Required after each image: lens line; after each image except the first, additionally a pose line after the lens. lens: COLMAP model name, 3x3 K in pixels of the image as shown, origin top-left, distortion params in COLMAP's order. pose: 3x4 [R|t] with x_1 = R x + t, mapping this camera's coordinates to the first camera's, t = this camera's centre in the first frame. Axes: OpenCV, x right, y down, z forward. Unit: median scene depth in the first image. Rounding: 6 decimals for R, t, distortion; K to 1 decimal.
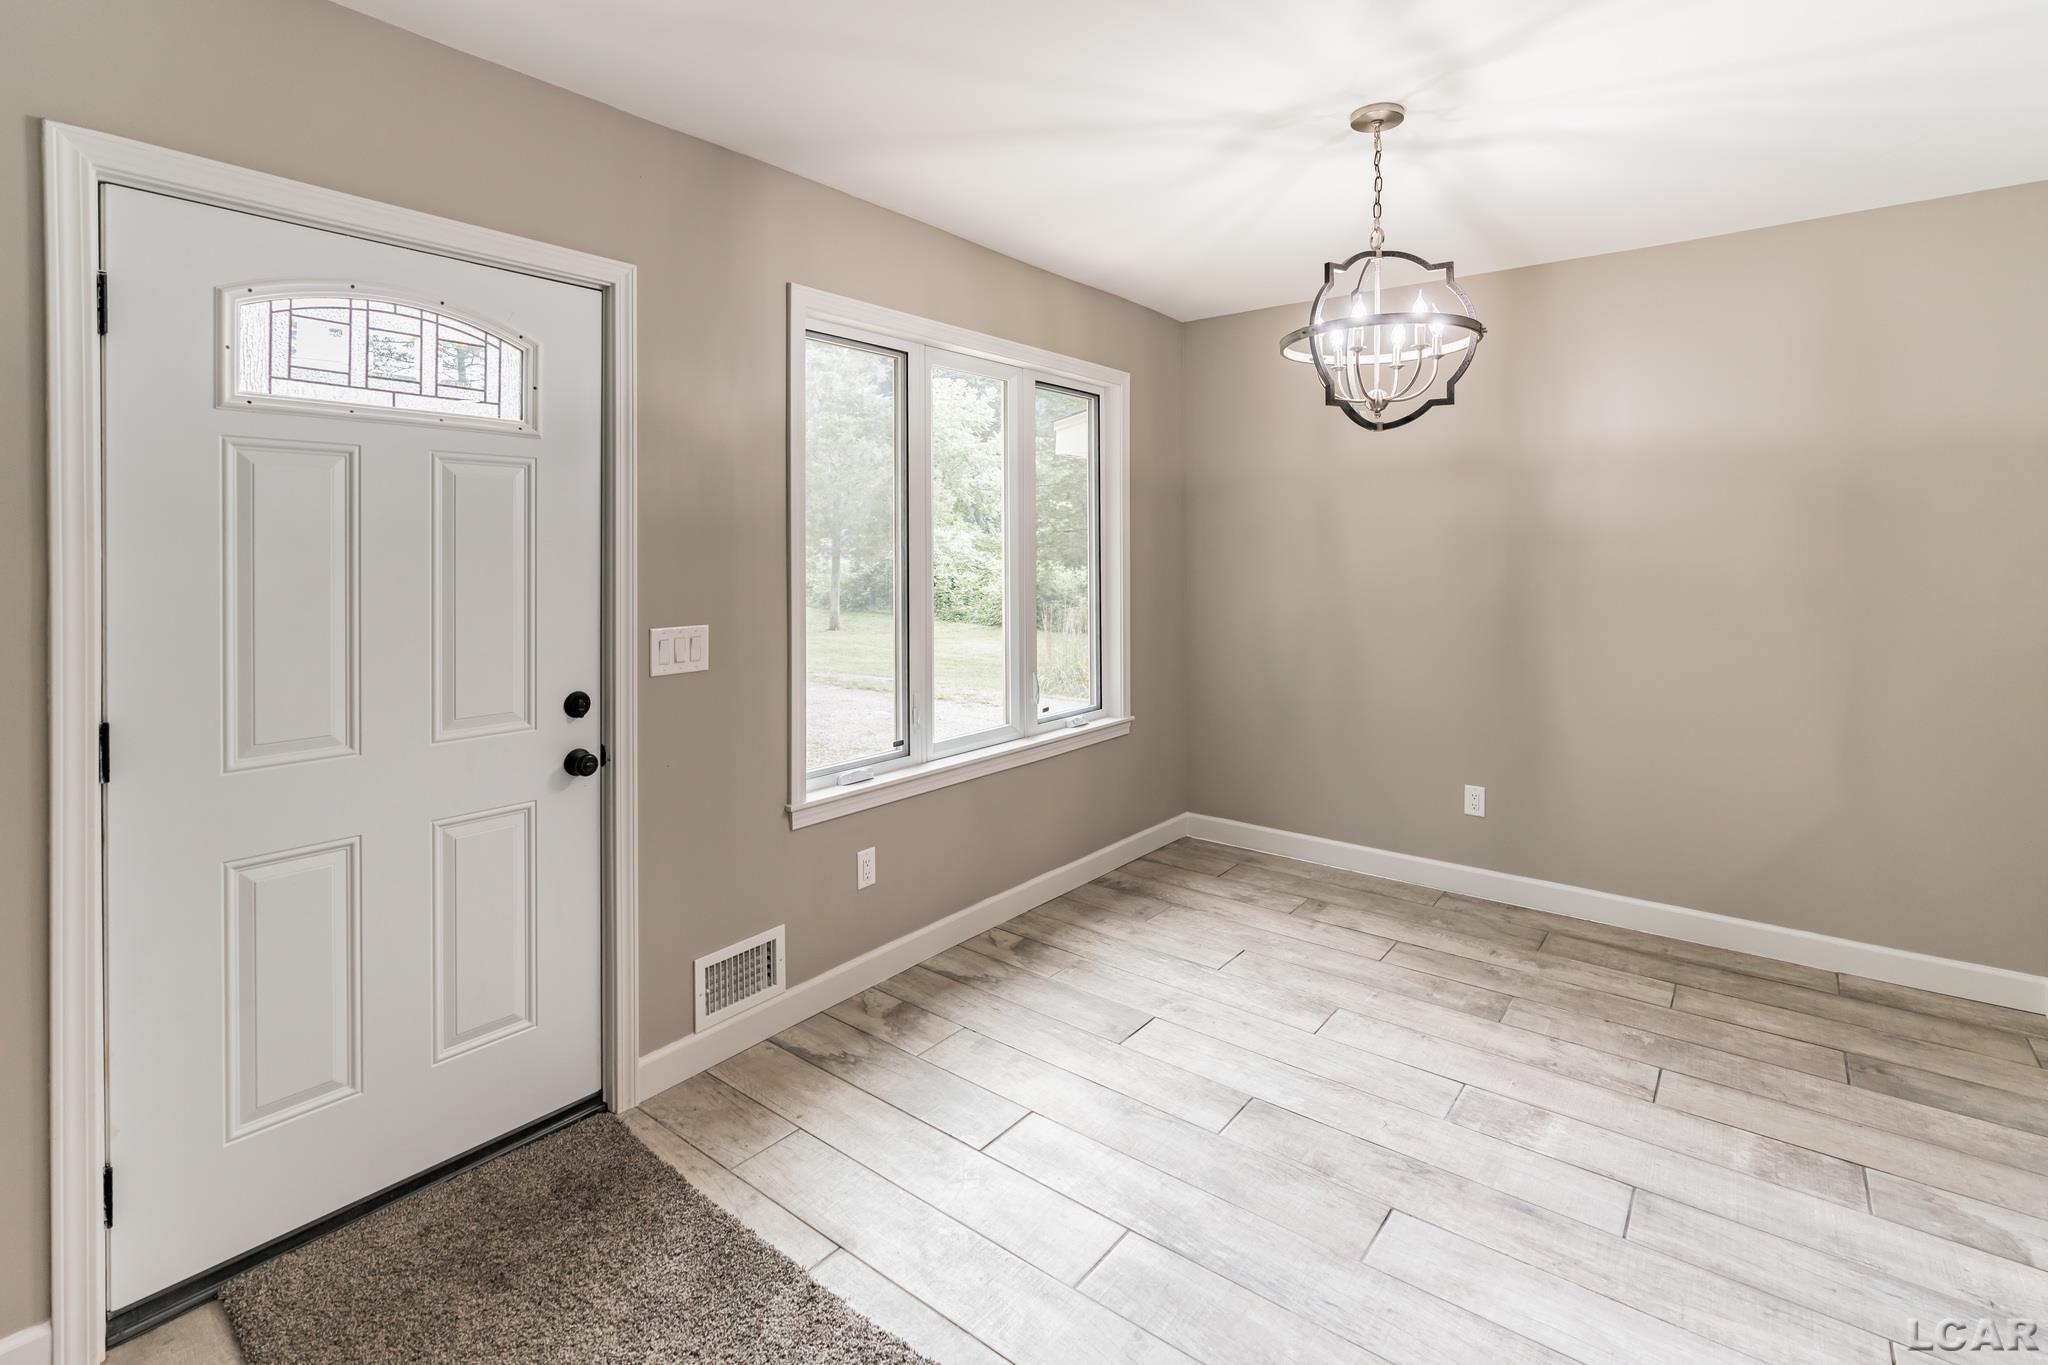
lens RADIAL K [[955.8, 0, 1029.9], [0, 955.8, 553.0], [0, 0, 1]] dist [-0.001317, 0.000291]
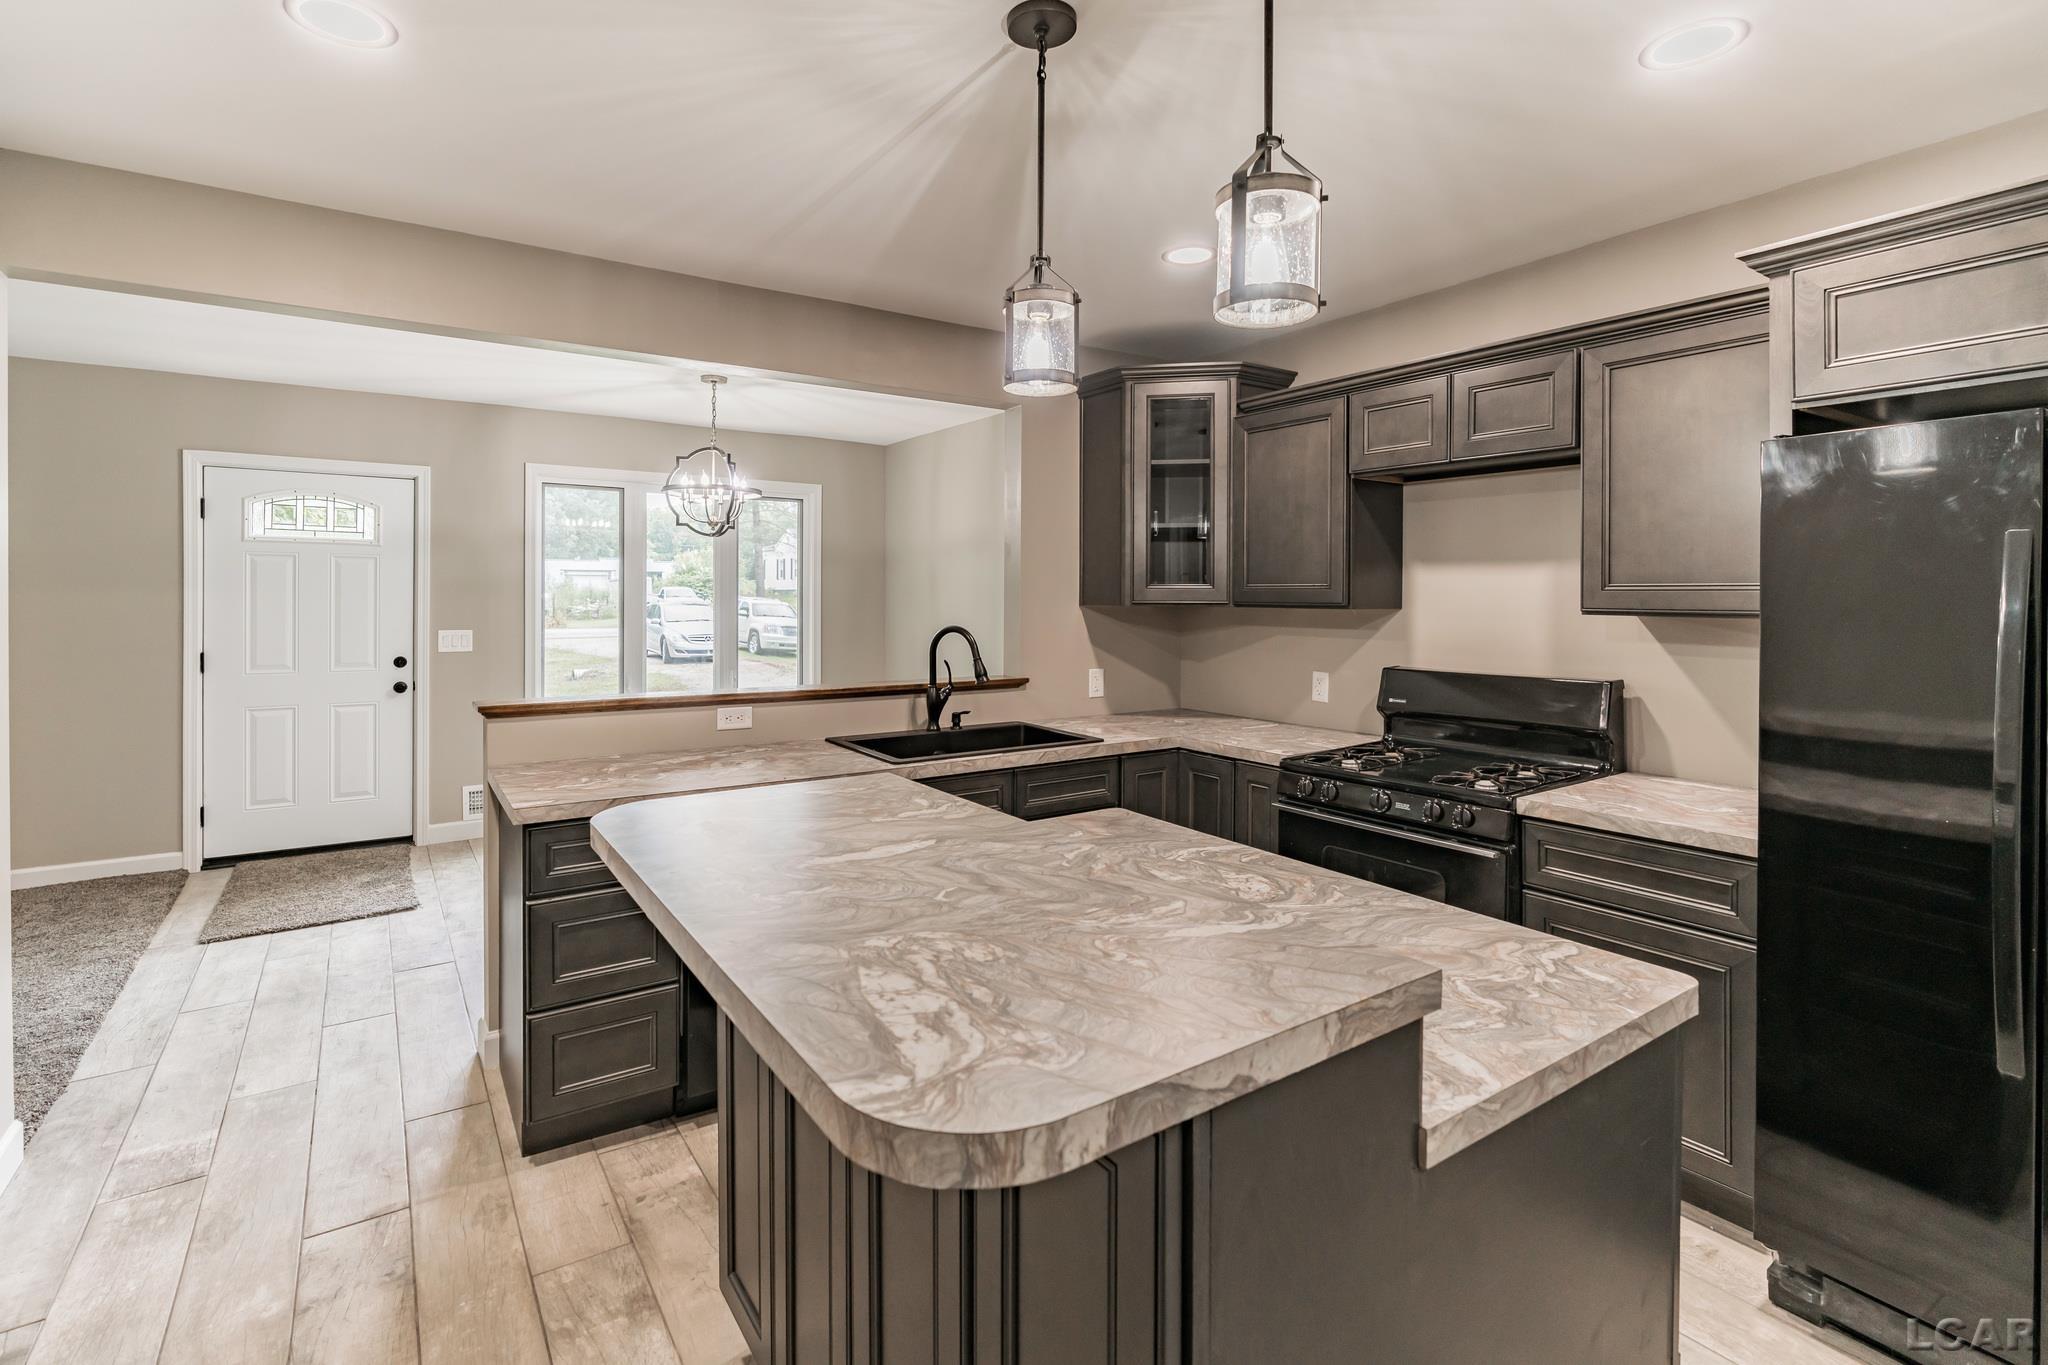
lens RADIAL K [[955.8, 0, 1031.4], [0, 955.8, 599.2], [0, 0, 1]] dist [-0.001317, 0.000291]
pose [[0.953528, 0.005926, -0.301247, 1.722894], [-0.006971, 0.999973, -0.002394, 0.002572], [0.301225, 0.004383, 0.953543, -0.754152]]
